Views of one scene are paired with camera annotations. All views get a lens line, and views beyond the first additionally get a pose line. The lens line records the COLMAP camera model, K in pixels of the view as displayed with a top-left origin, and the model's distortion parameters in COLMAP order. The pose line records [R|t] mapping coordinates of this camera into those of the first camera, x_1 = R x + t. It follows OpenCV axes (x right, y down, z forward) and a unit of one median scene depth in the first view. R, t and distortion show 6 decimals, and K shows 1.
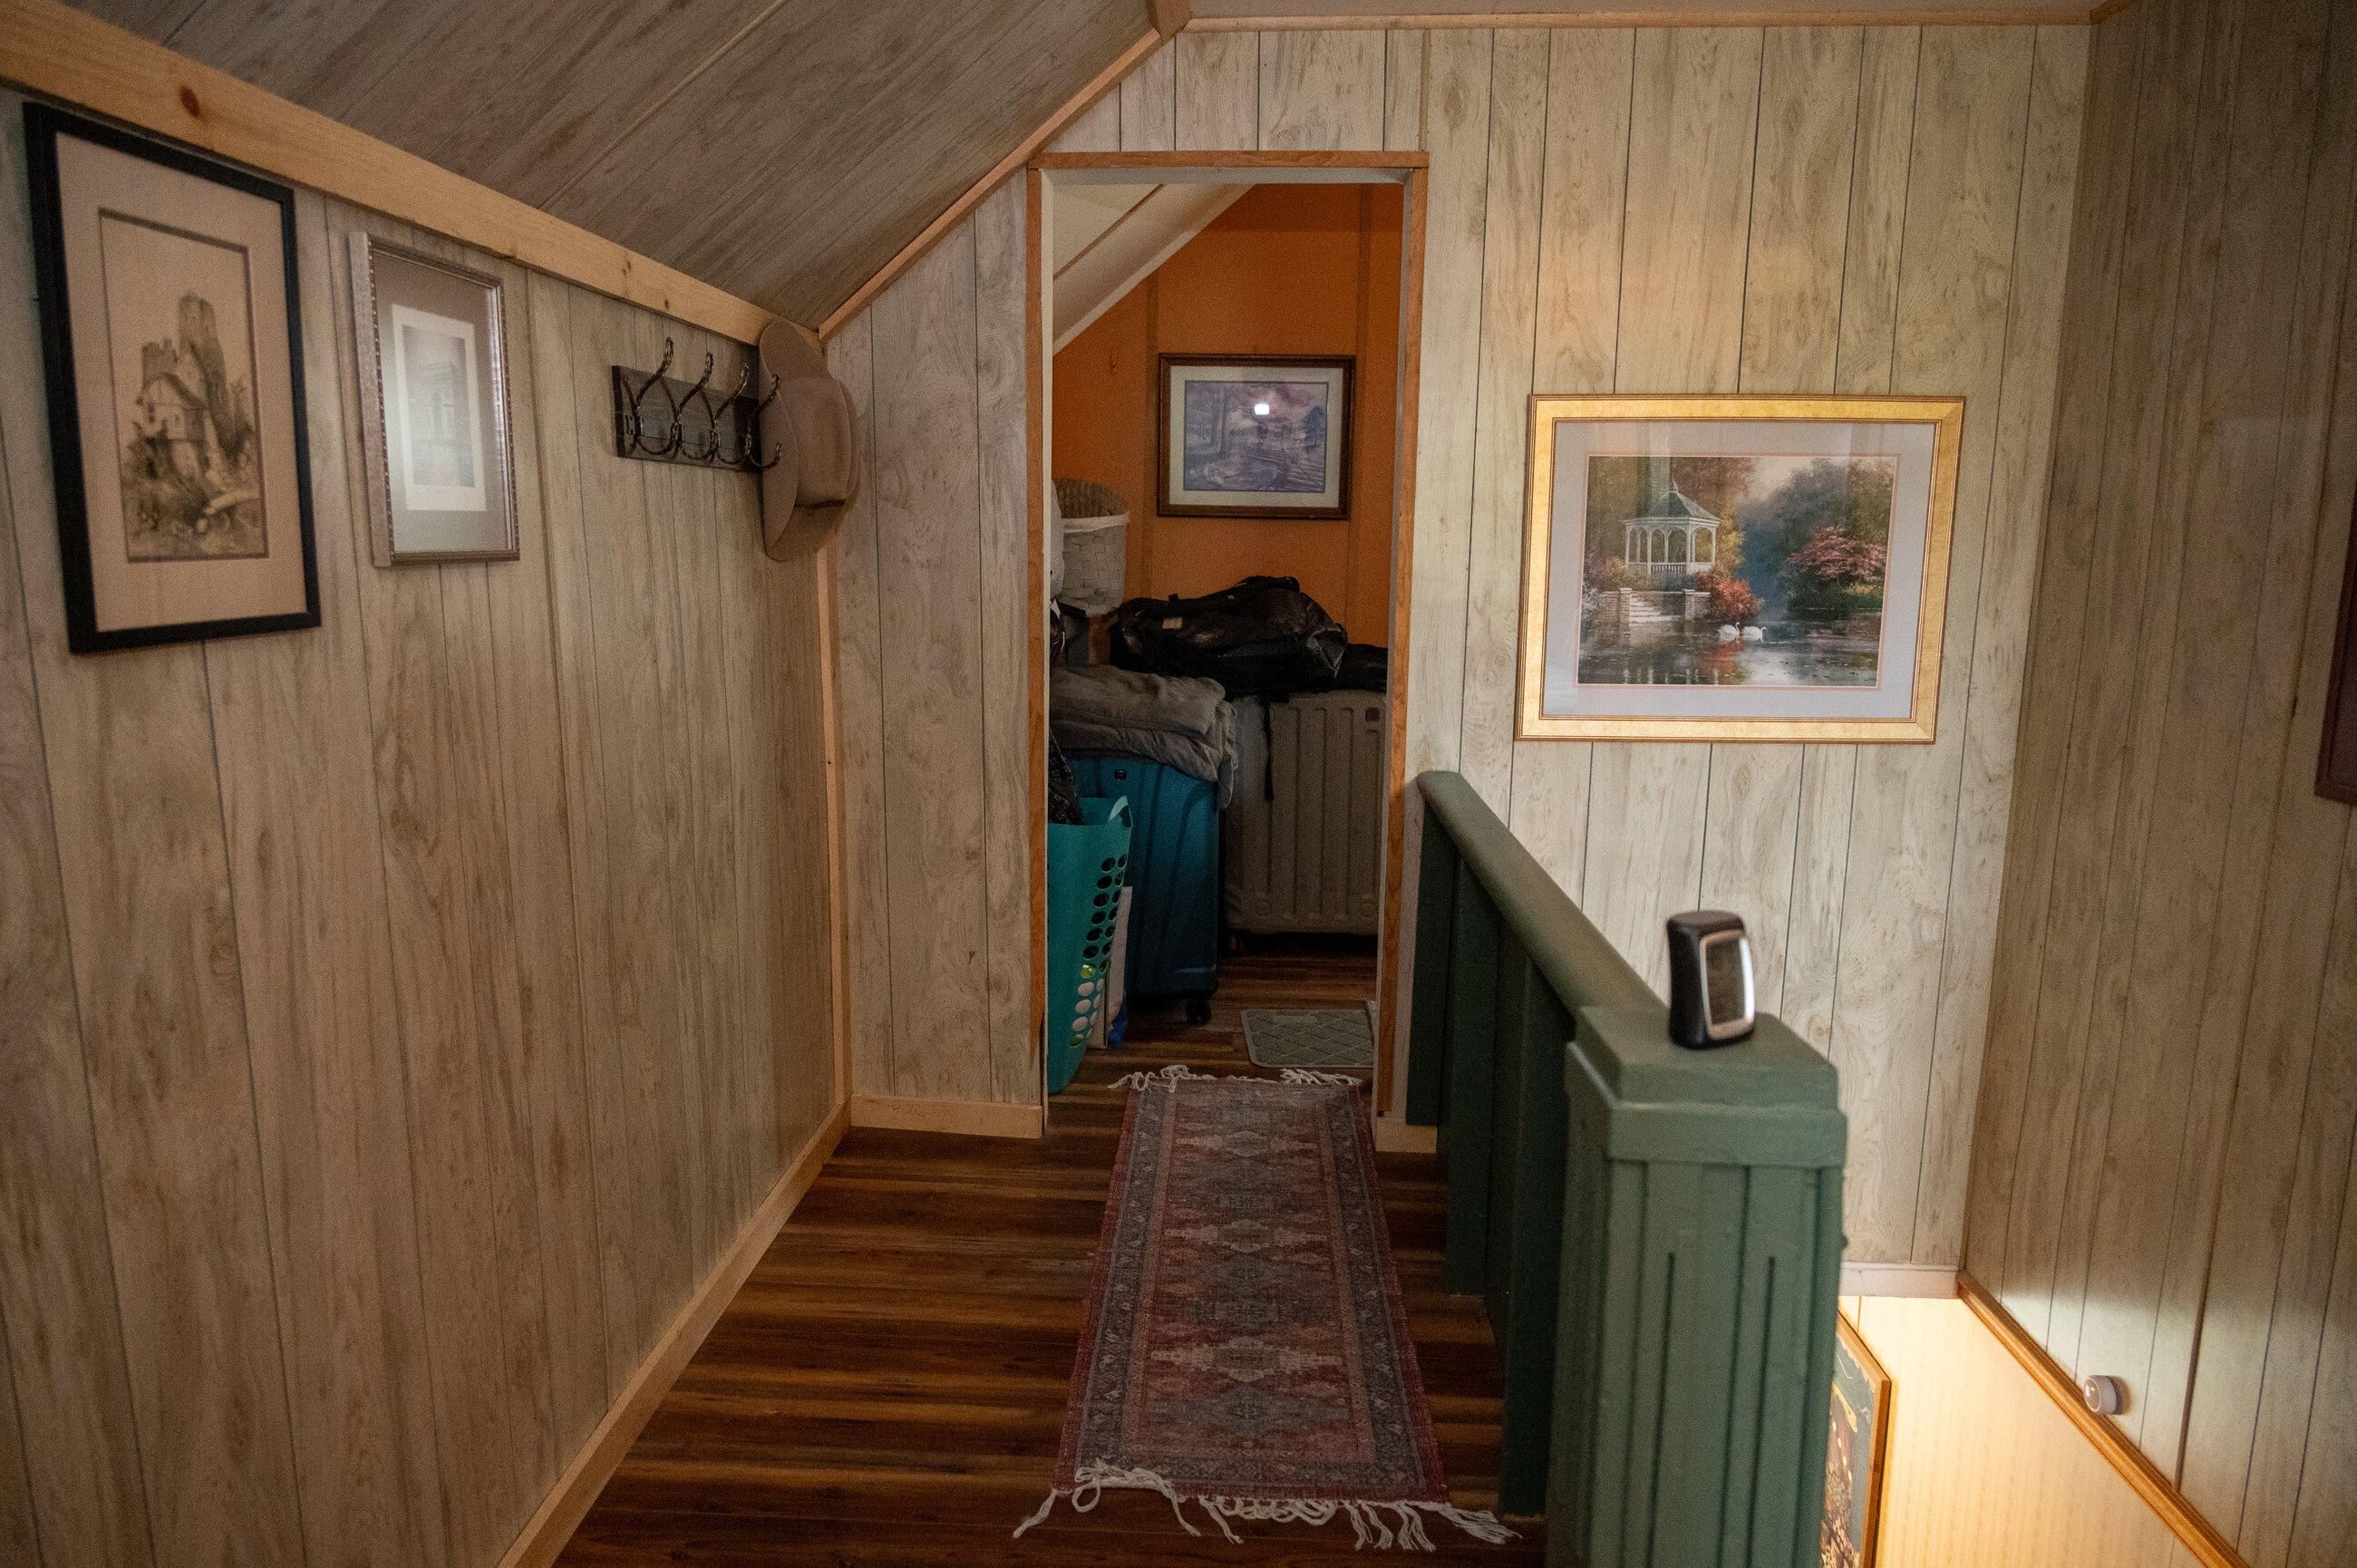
lens RADIAL K [[1562.7, 0, 1178.6], [0, 1562.7, 780.1], [0, 0, 1]] dist [0.006672, -0.009576]
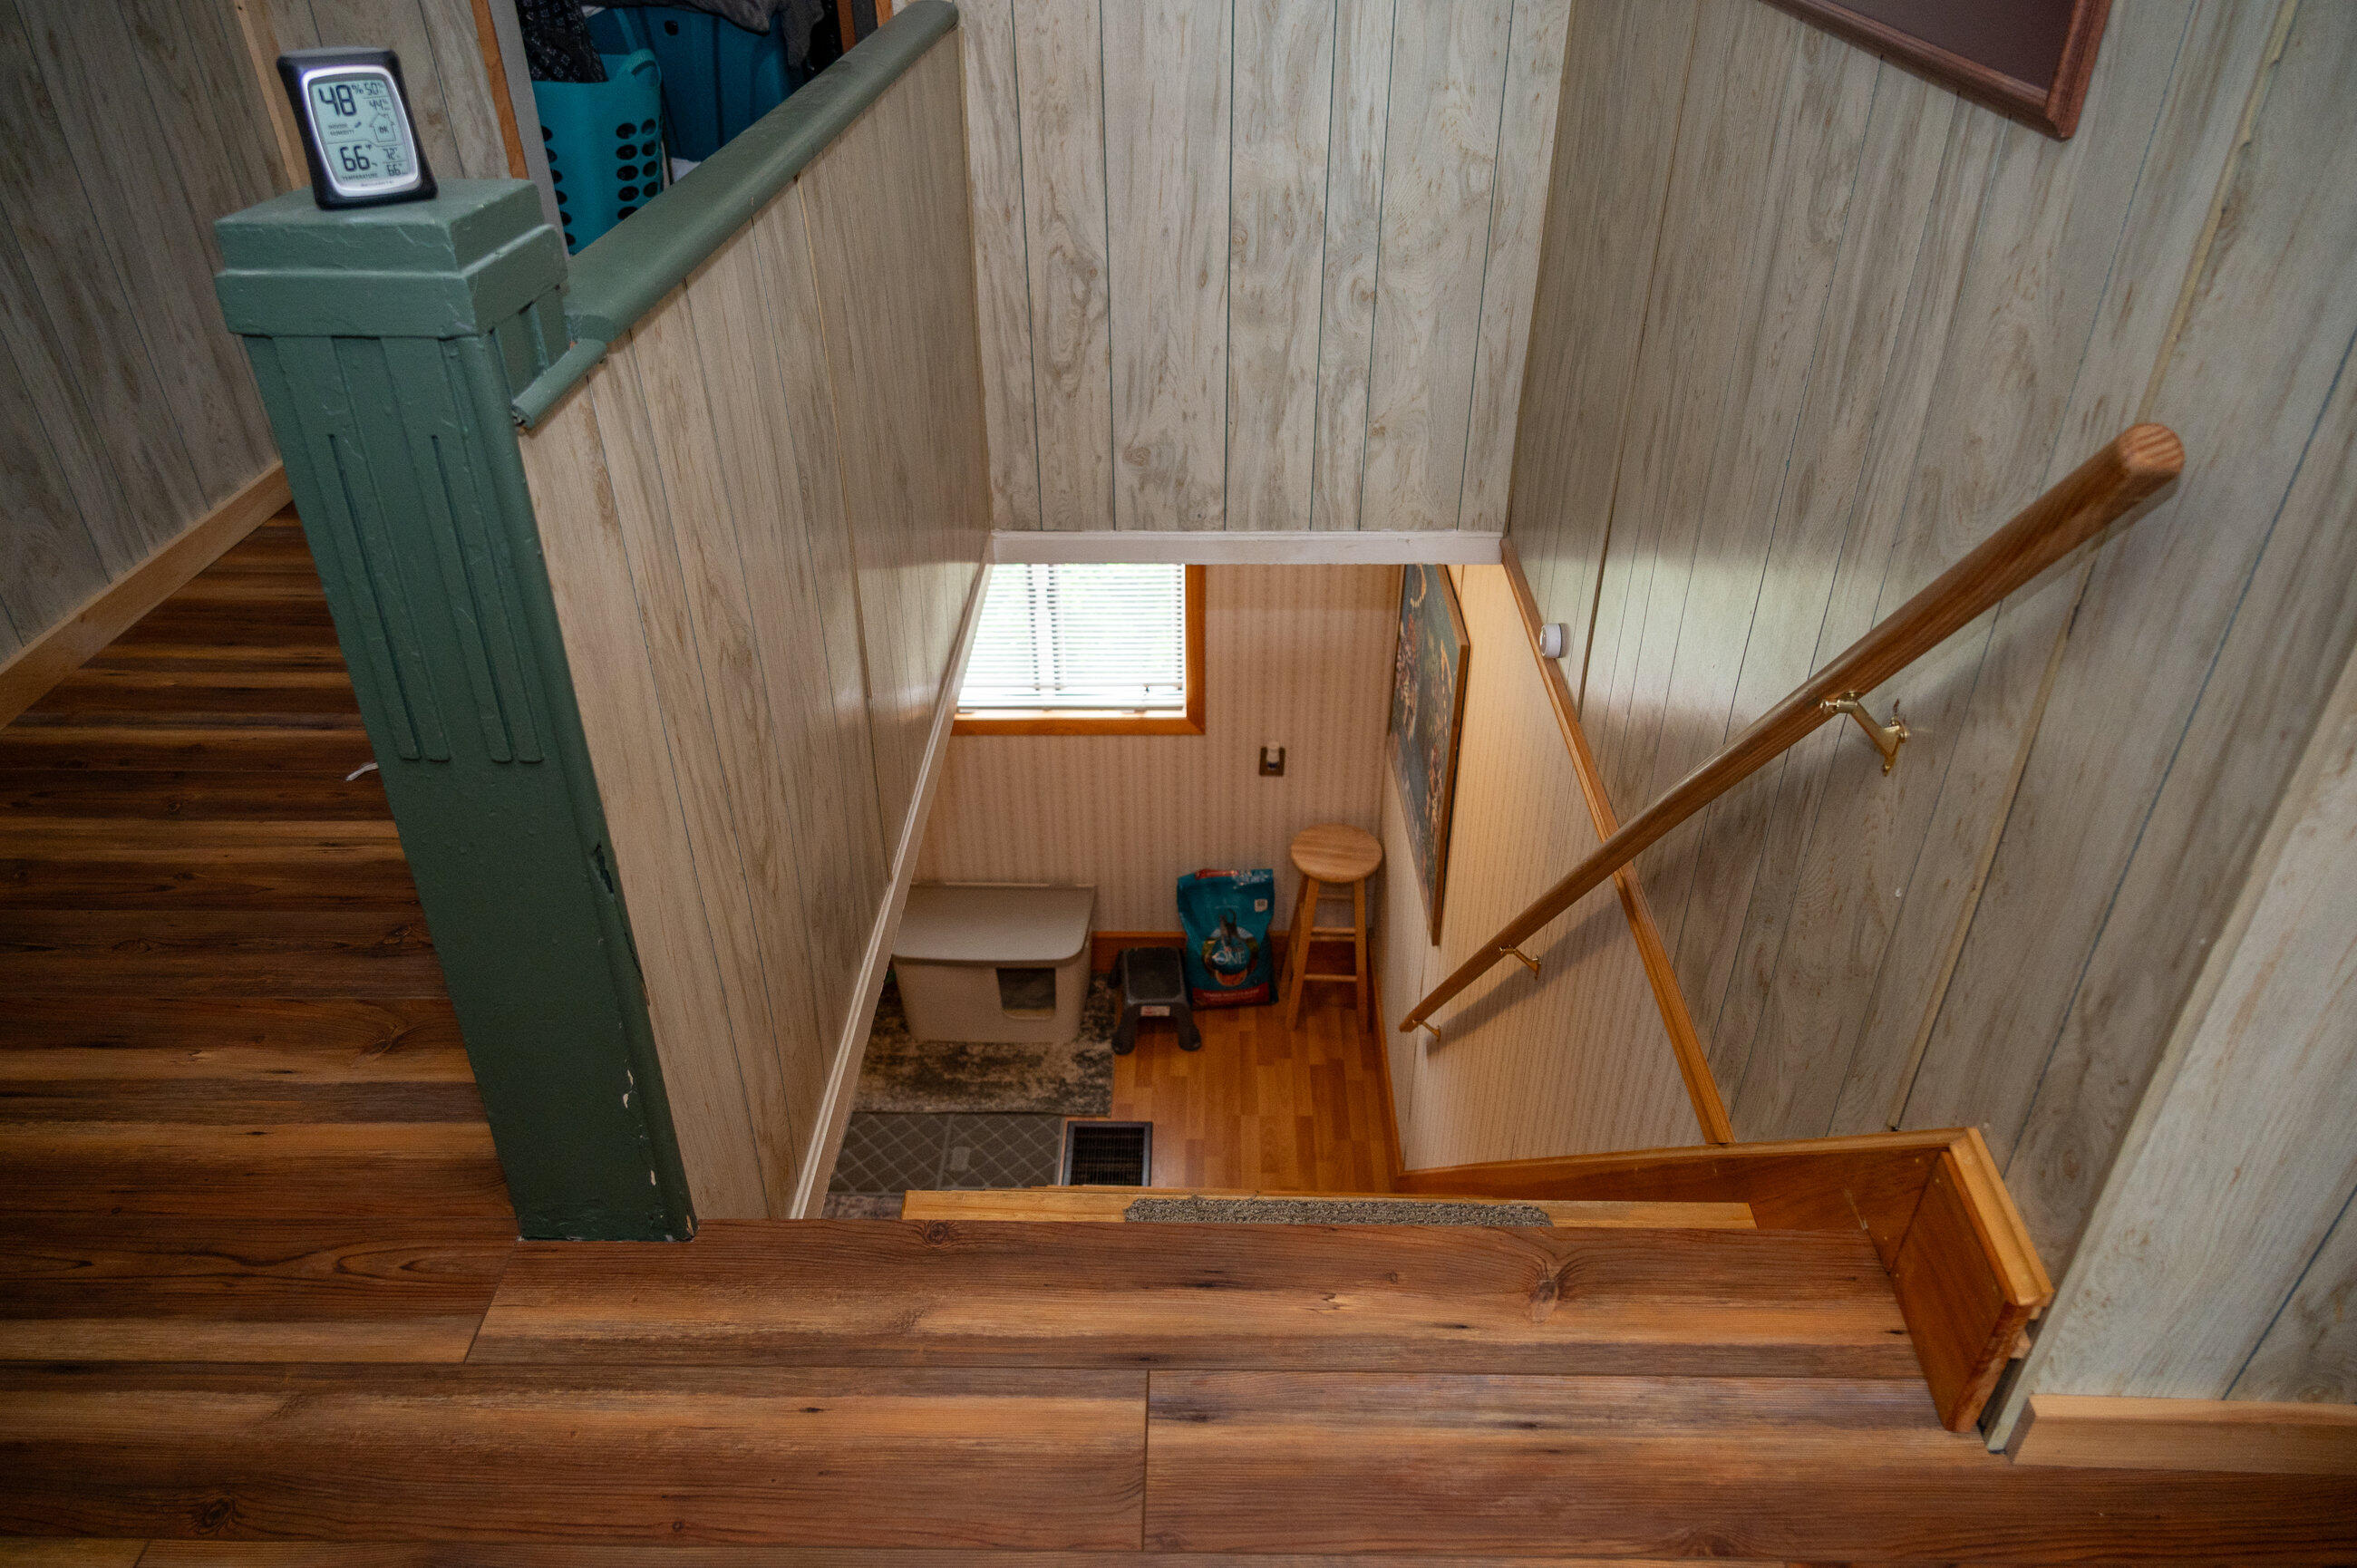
lens RADIAL K [[1562.7, 0, 1176.6], [0, 1562.7, 771.8], [0, 0, 1]] dist [0.006672, -0.009576]
pose [[0.999524, -0.029171, 0.009994, 0.283721], [0.022704, 0.915531, 0.401606, 0.041668], [-0.020865, -0.401189, 0.915758, 0.012090]]
